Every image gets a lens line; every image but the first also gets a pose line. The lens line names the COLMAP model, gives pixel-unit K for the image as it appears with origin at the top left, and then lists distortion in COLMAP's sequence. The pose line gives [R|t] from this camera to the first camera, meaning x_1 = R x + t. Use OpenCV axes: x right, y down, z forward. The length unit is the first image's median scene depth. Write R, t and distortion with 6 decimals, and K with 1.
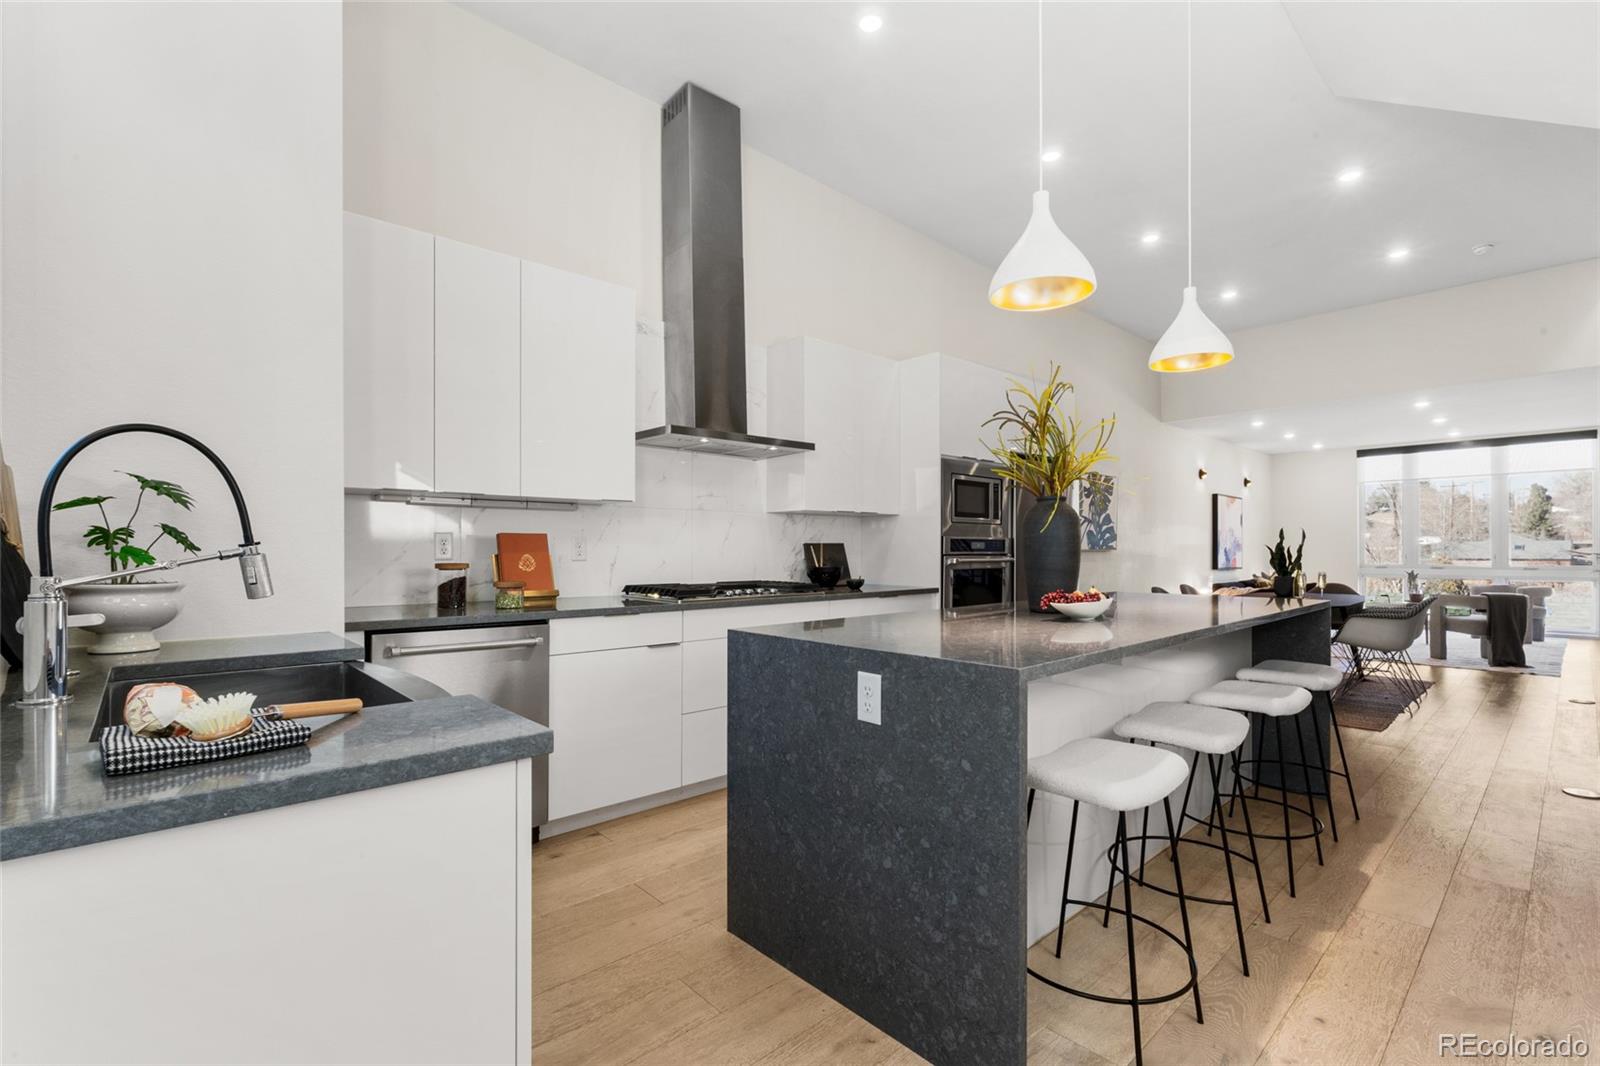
lens RADIAL K [[710.8, 0, 794.1], [0, 710.8, 542.4], [0, 0, 1]] dist [-0.006861, 0.001945]
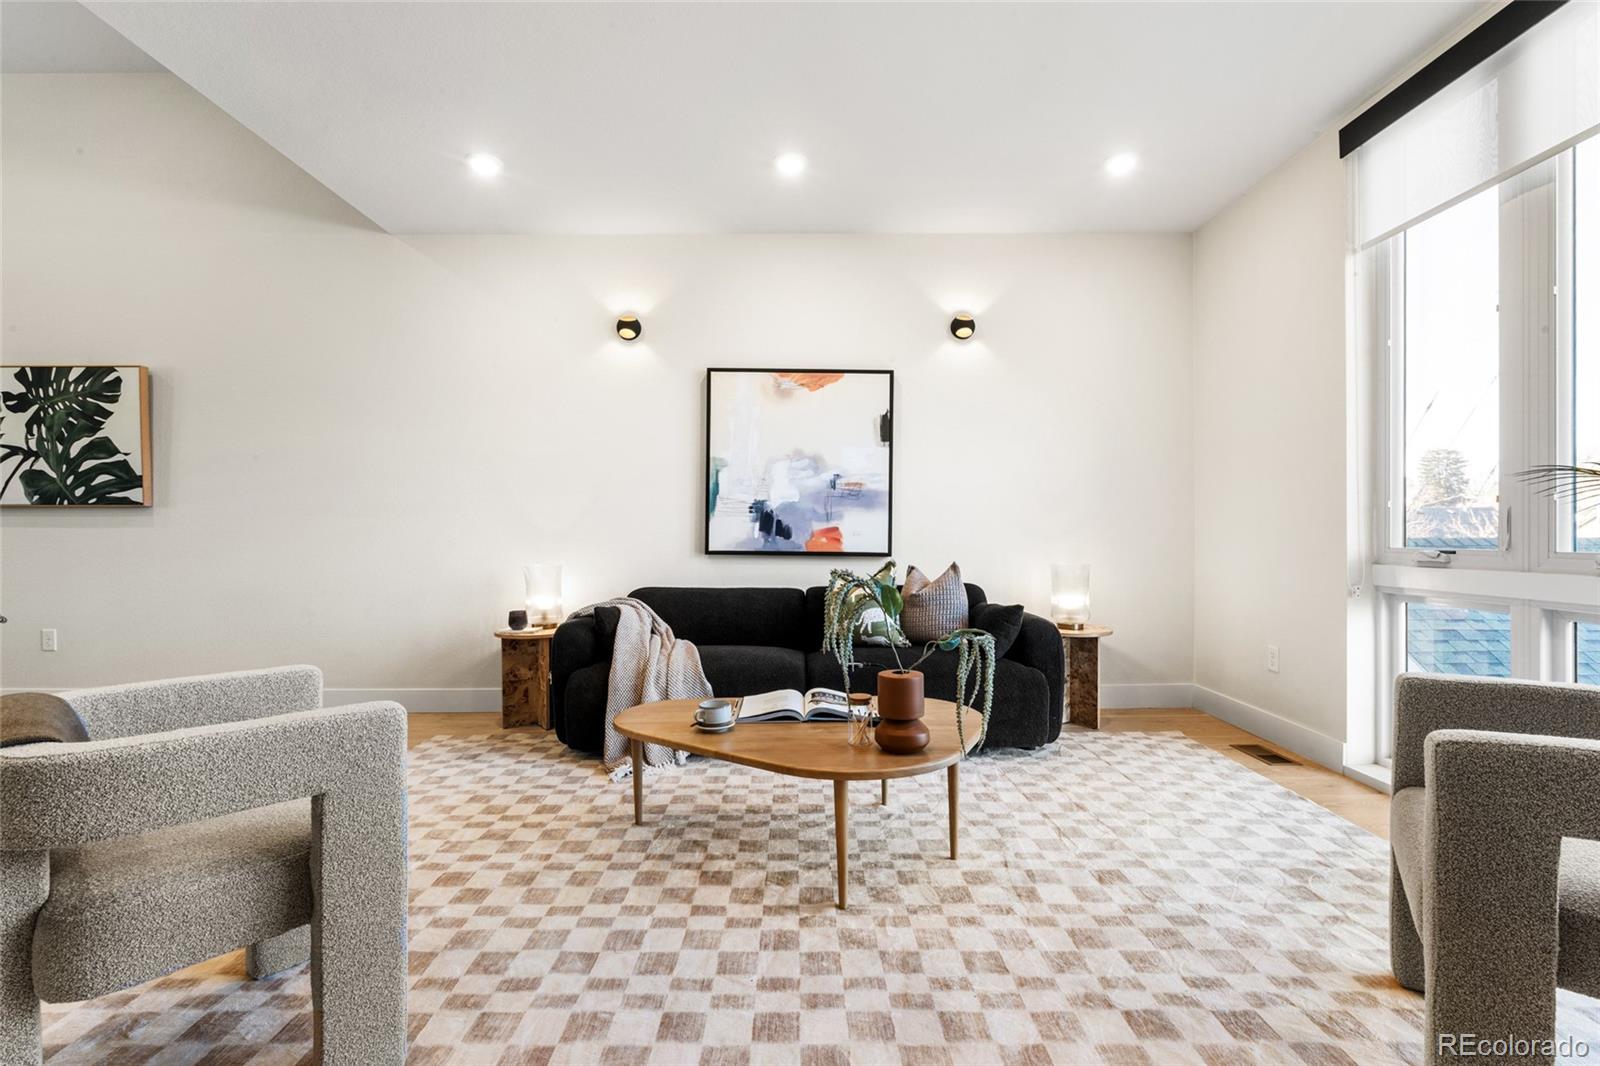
lens RADIAL K [[710.8, 0, 799.6], [0, 710.8, 542.2], [0, 0, 1]] dist [-0.006861, 0.001945]
pose [[0.741802, 0.004888, -0.670601, 0.908066], [0.005189, 0.999902, 0.013028, 0.026423], [0.670599, -0.013144, 0.741704, 0.727879]]
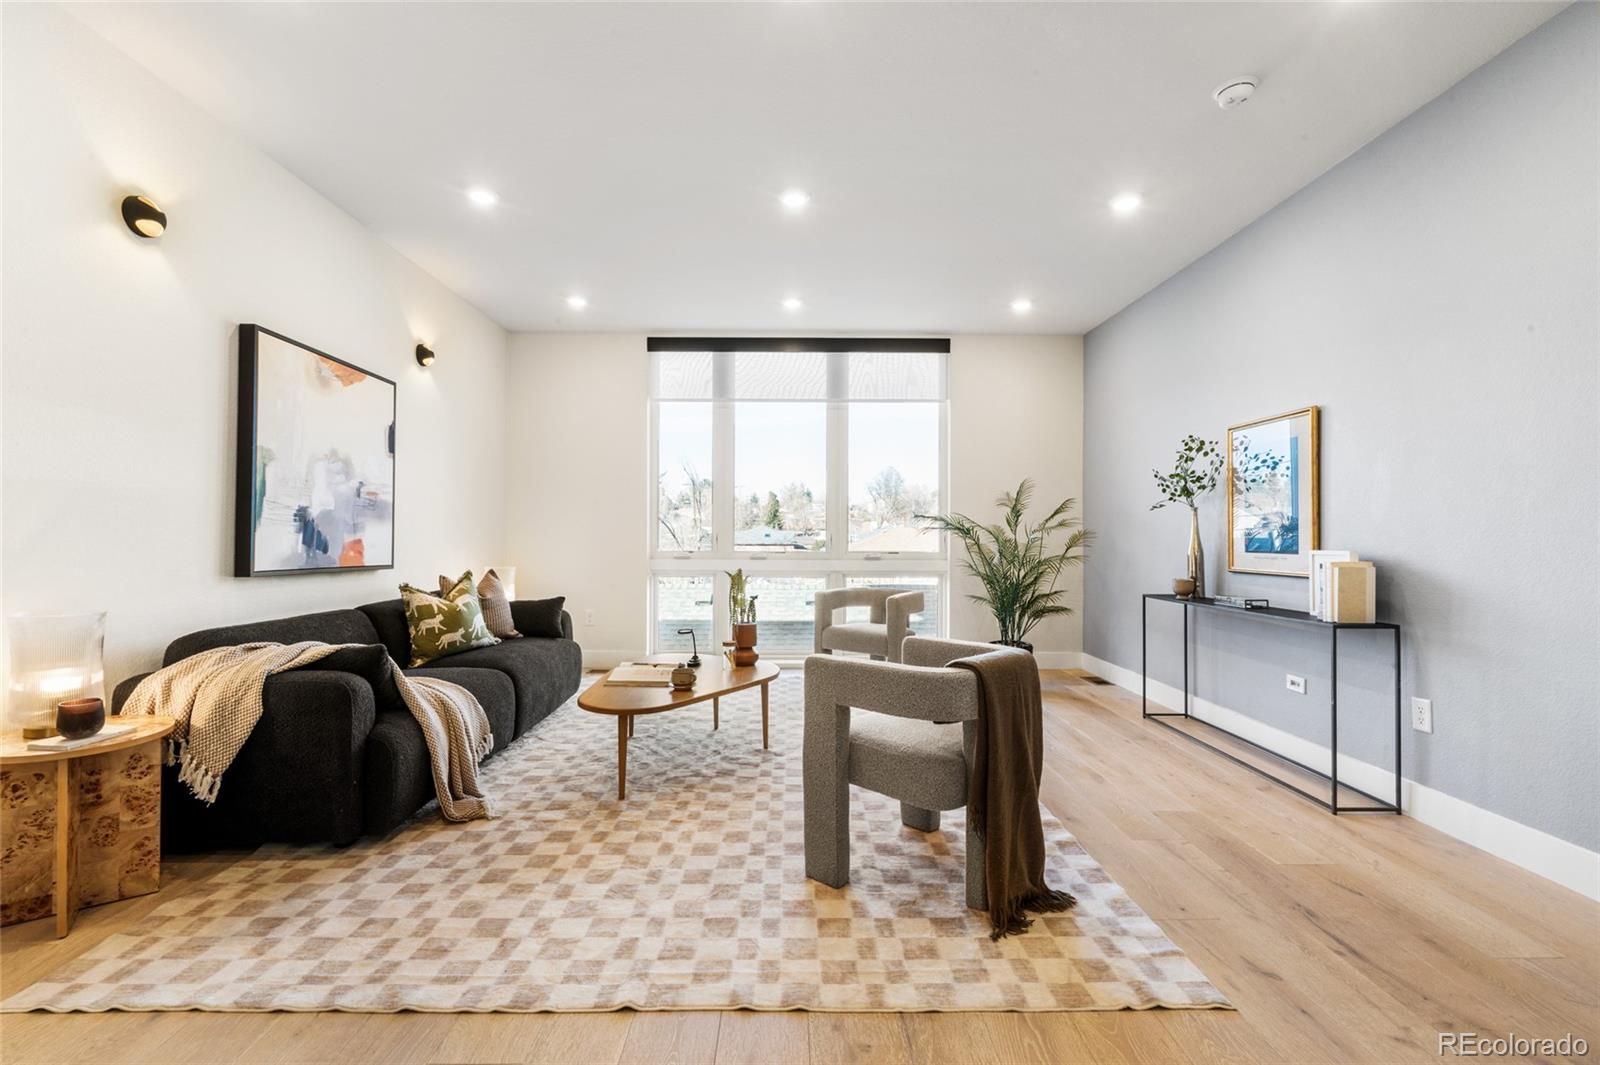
lens RADIAL K [[710.8, 0, 792.7], [0, 710.8, 529.5], [0, 0, 1]] dist [-0.006861, 0.001945]
pose [[0.664828, 0.010207, 0.746926, 0.522667], [-0.008688, 0.999945, -0.005932, 0.018322], [-0.746946, -0.002546, 0.664880, 0.625630]]
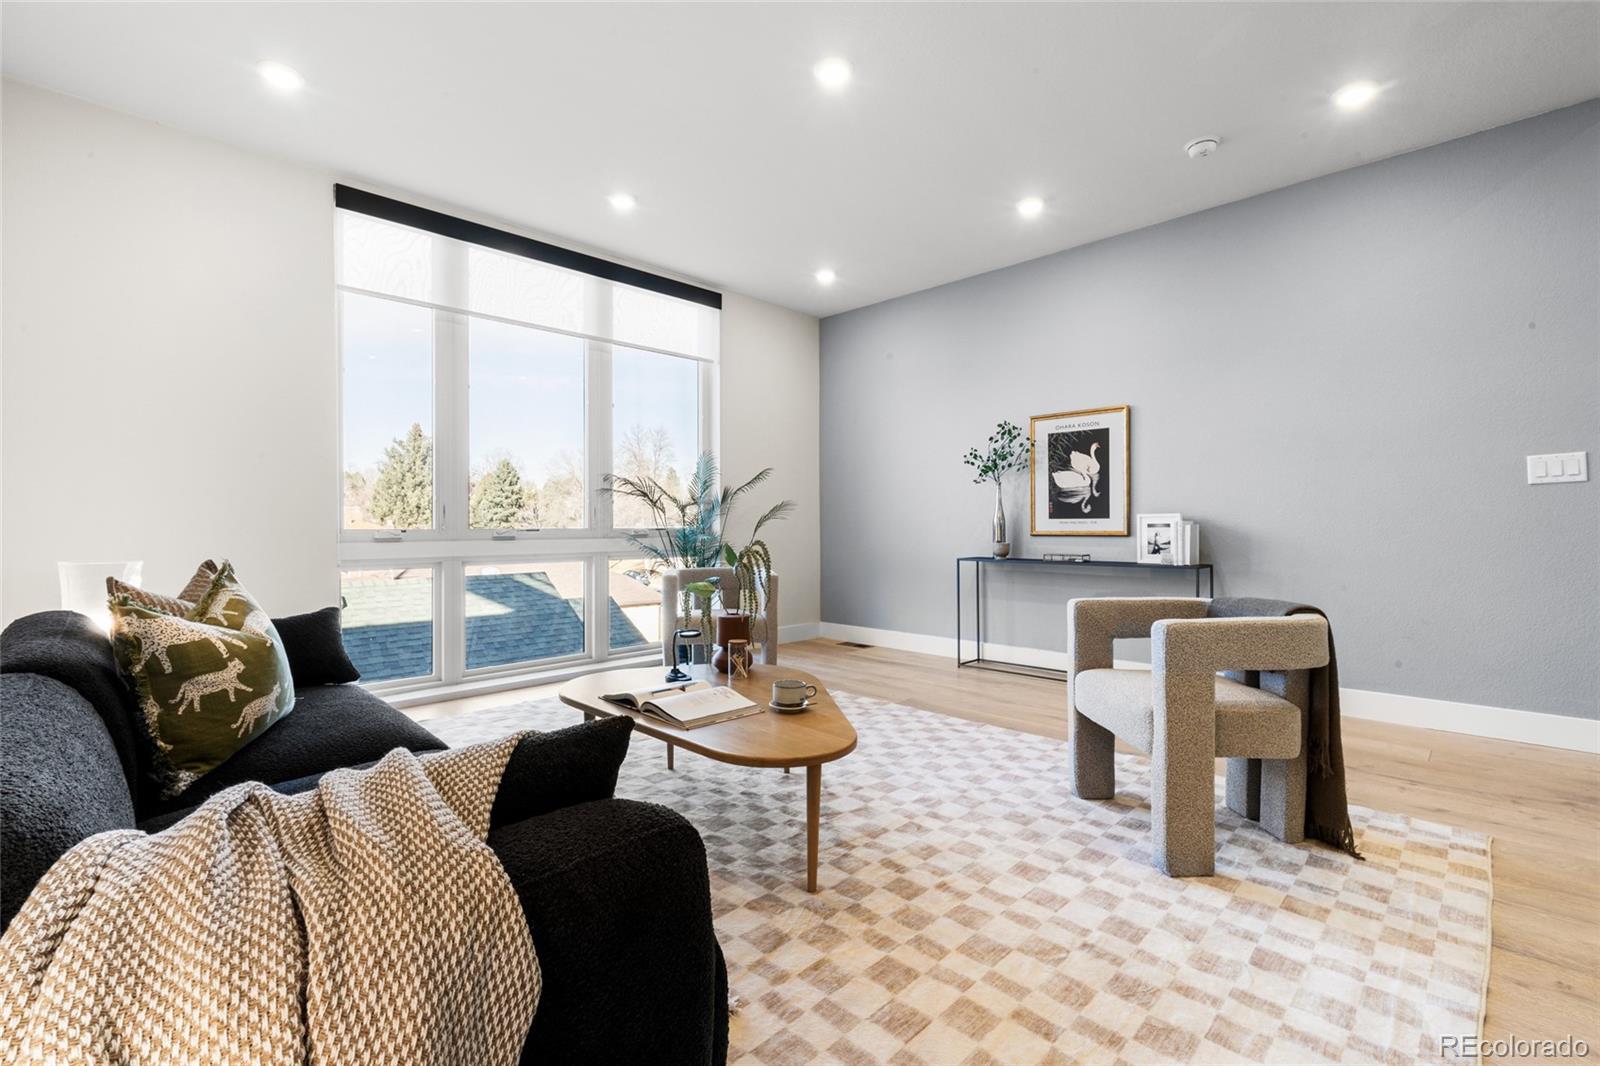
lens RADIAL K [[710.8, 0, 799.8], [0, 710.8, 523.3], [0, 0, 1]] dist [-0.006861, 0.001945]
pose [[-0.057559, 0.002432, 0.998339, 0.506354], [-0.002070, 0.999995, -0.002555, 0.030794], [-0.998340, -0.002214, -0.057554, 0.889816]]
